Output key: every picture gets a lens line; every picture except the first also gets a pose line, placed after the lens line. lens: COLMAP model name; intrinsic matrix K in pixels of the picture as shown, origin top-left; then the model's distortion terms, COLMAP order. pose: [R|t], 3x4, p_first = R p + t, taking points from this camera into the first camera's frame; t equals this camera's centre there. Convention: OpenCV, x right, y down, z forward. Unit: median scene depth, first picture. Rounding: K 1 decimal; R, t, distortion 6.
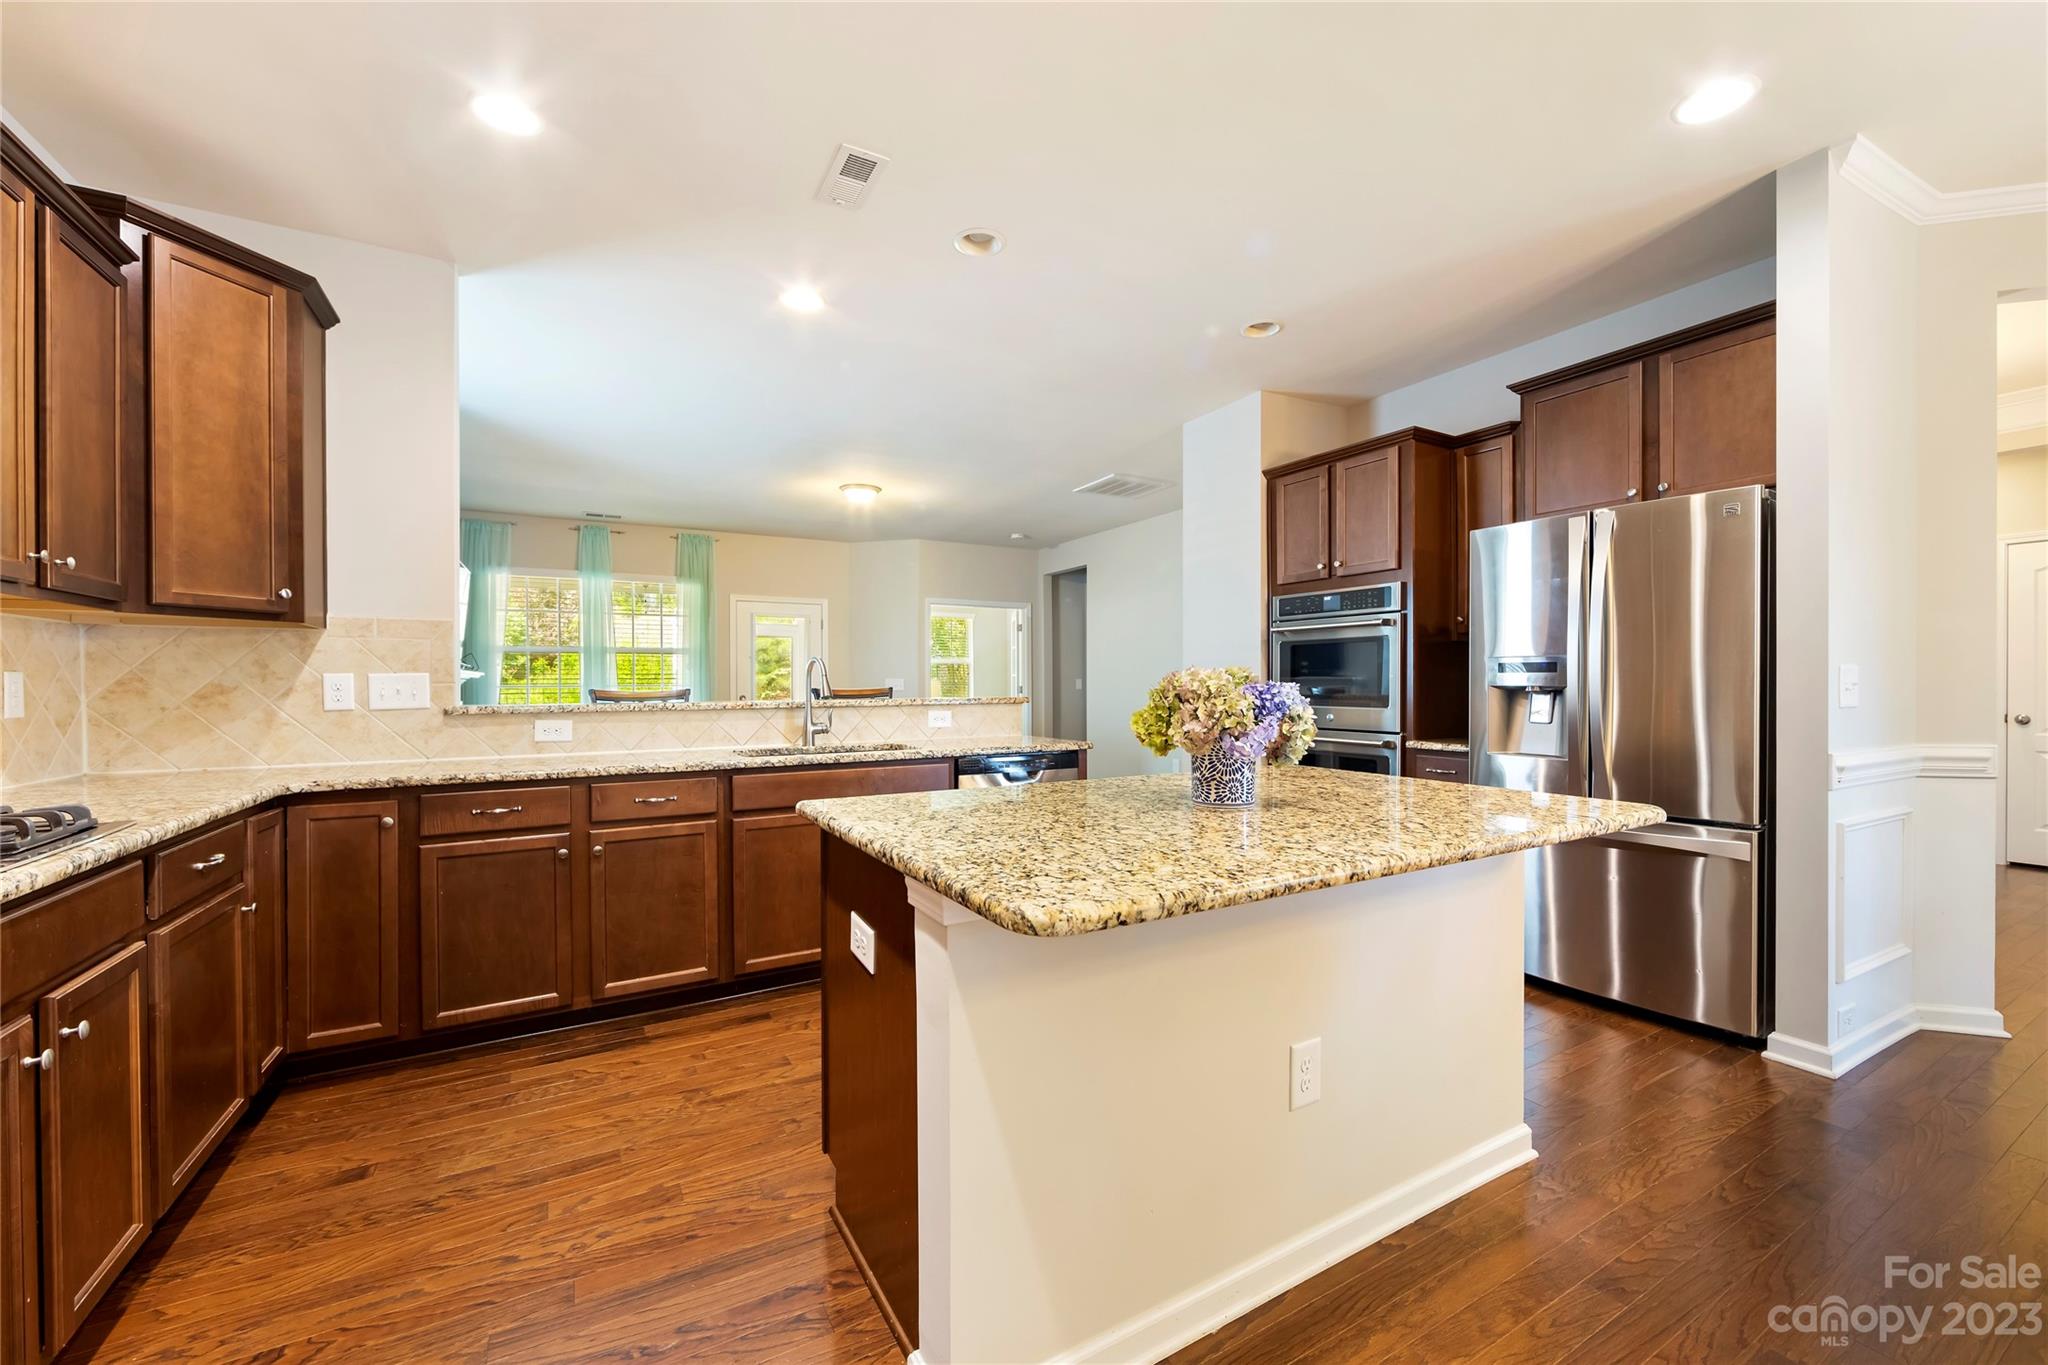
lens RADIAL K [[803.1, 0, 1005.6], [0, 803.1, 689.9], [0, 0, 1]] dist [0.000151, -0.000043]
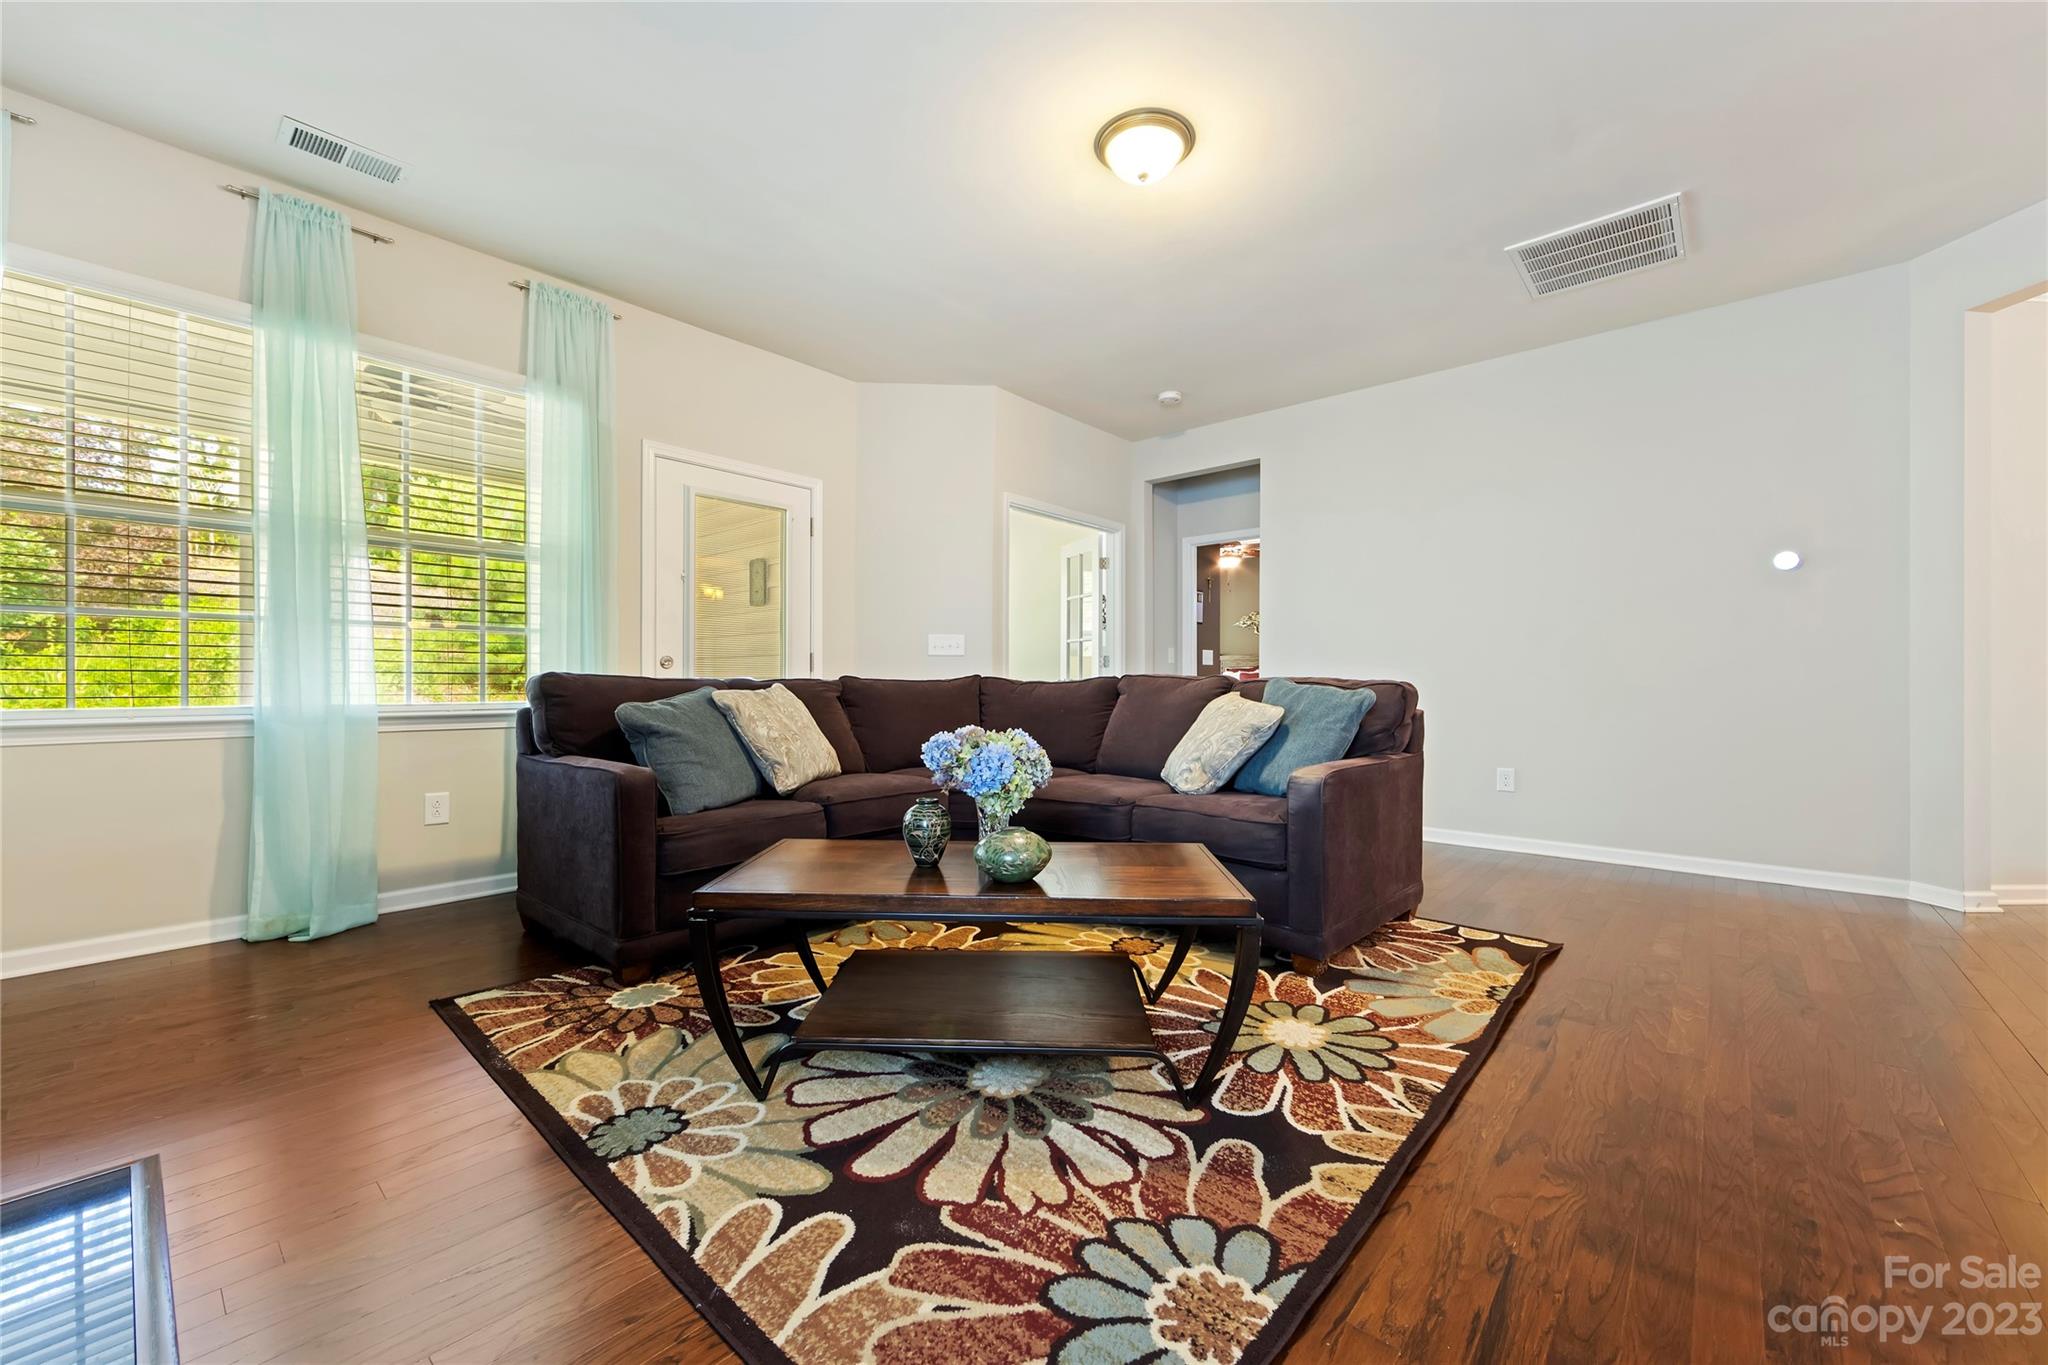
lens RADIAL K [[813.5, 0, 1009.0], [0, 813.5, 689.7], [0, 0, 1]] dist [-0.000911, -0.000021]
pose [[0.942814, 0.005632, 0.333270, -1.004901], [-0.004737, 0.999983, -0.003499, 0.091273], [-0.333284, 0.001720, 0.942825, 1.622512]]
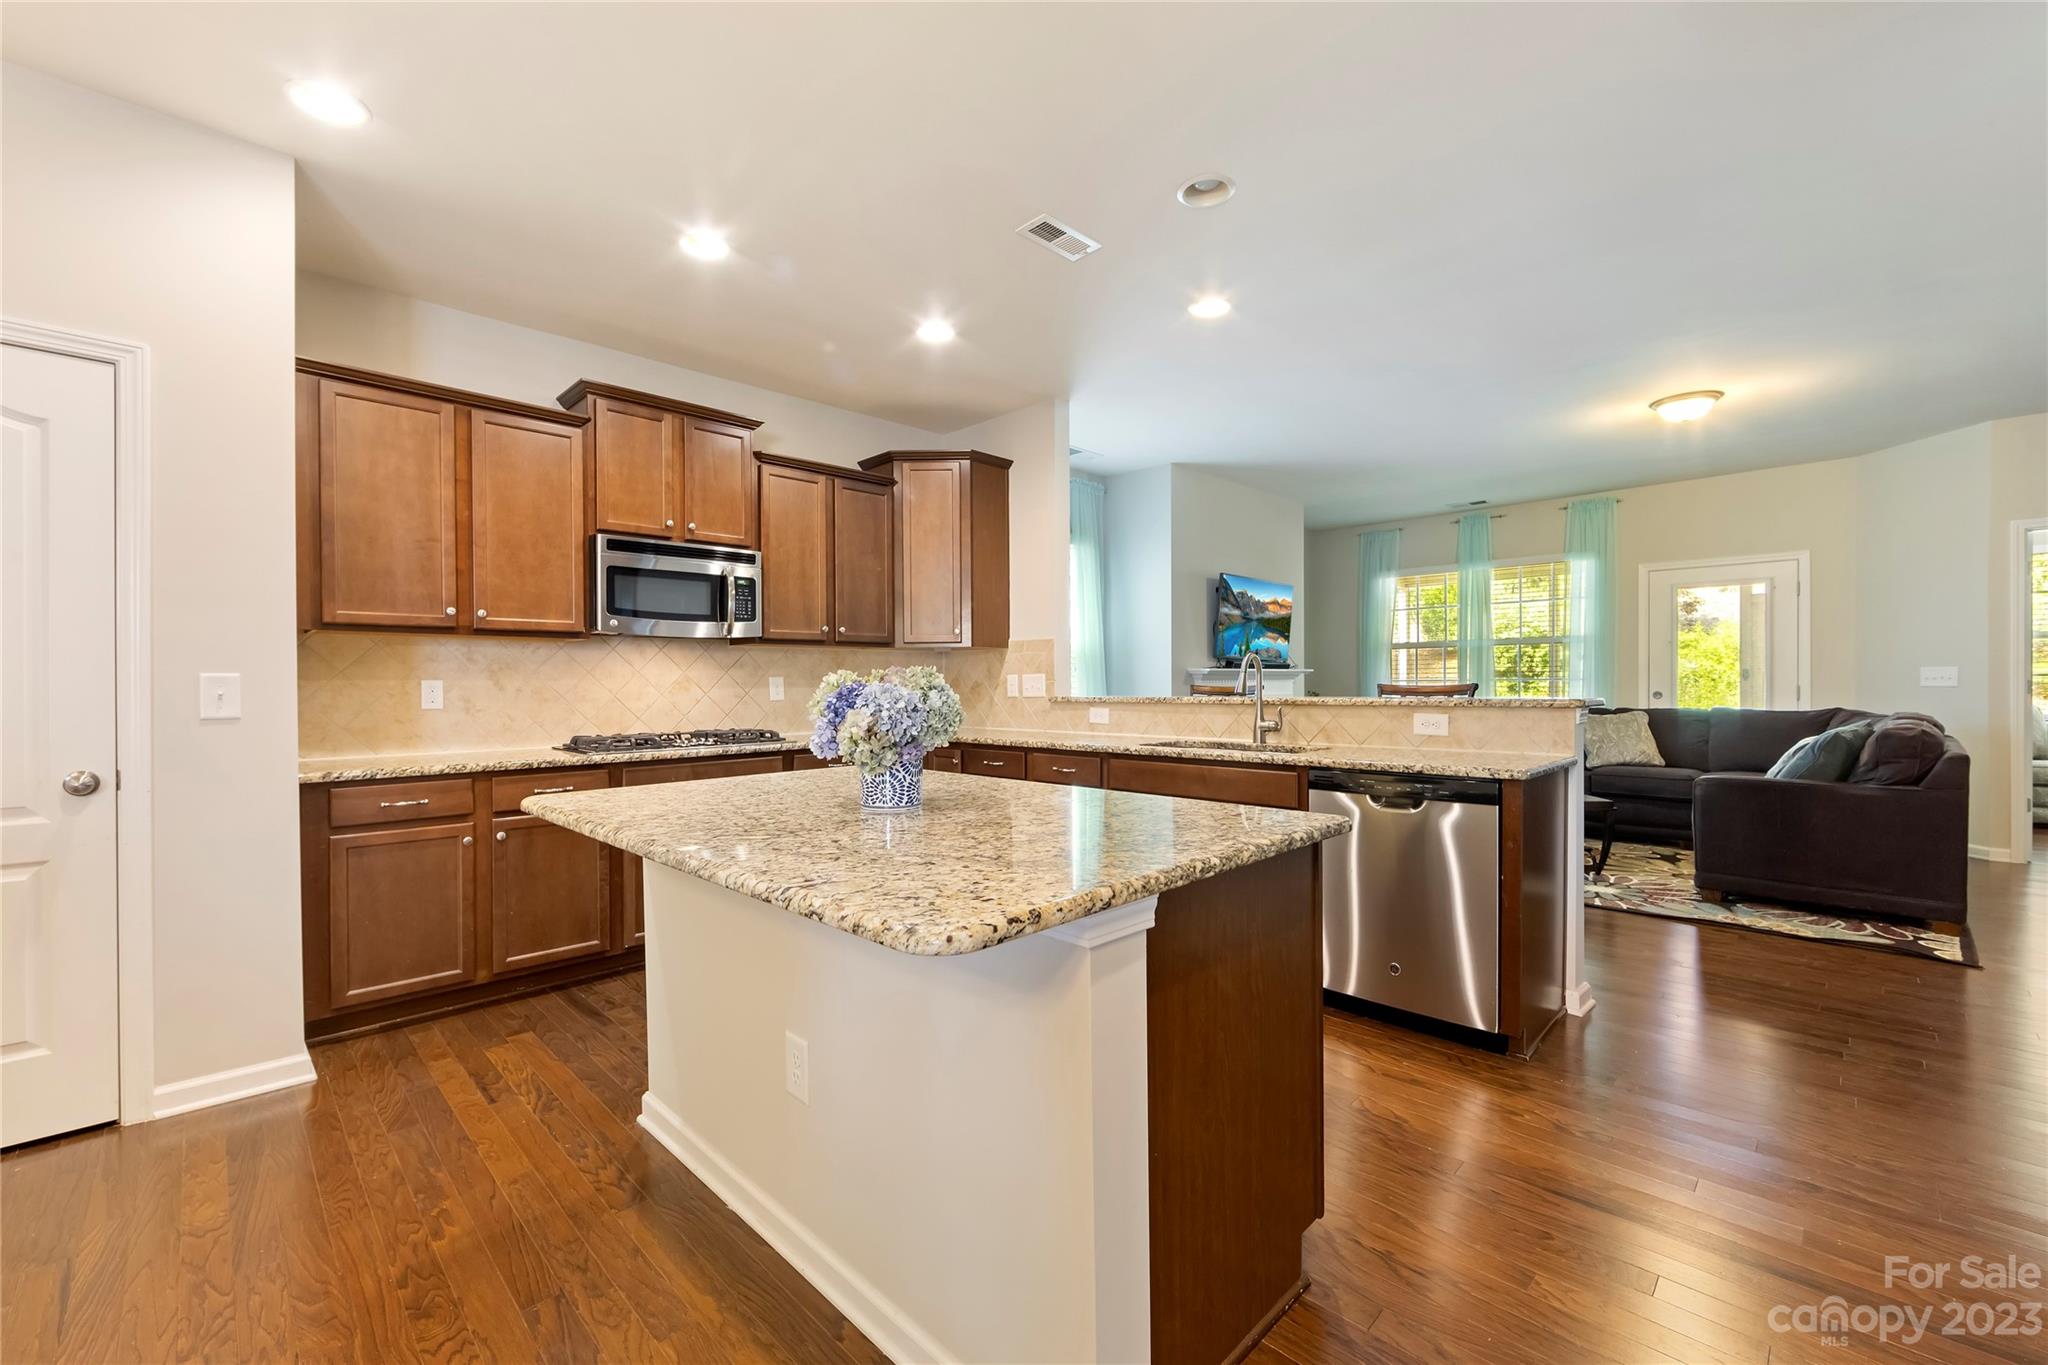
lens RADIAL K [[813.5, 0, 1009.0], [0, 813.5, 689.7], [0, 0, 1]] dist [-0.000911, -0.000021]
pose [[0.272440, 0.009866, -0.962122, 0.885479], [-0.000810, 0.999949, 0.010024, -0.008020], [0.962173, -0.001952, 0.272434, 0.604142]]
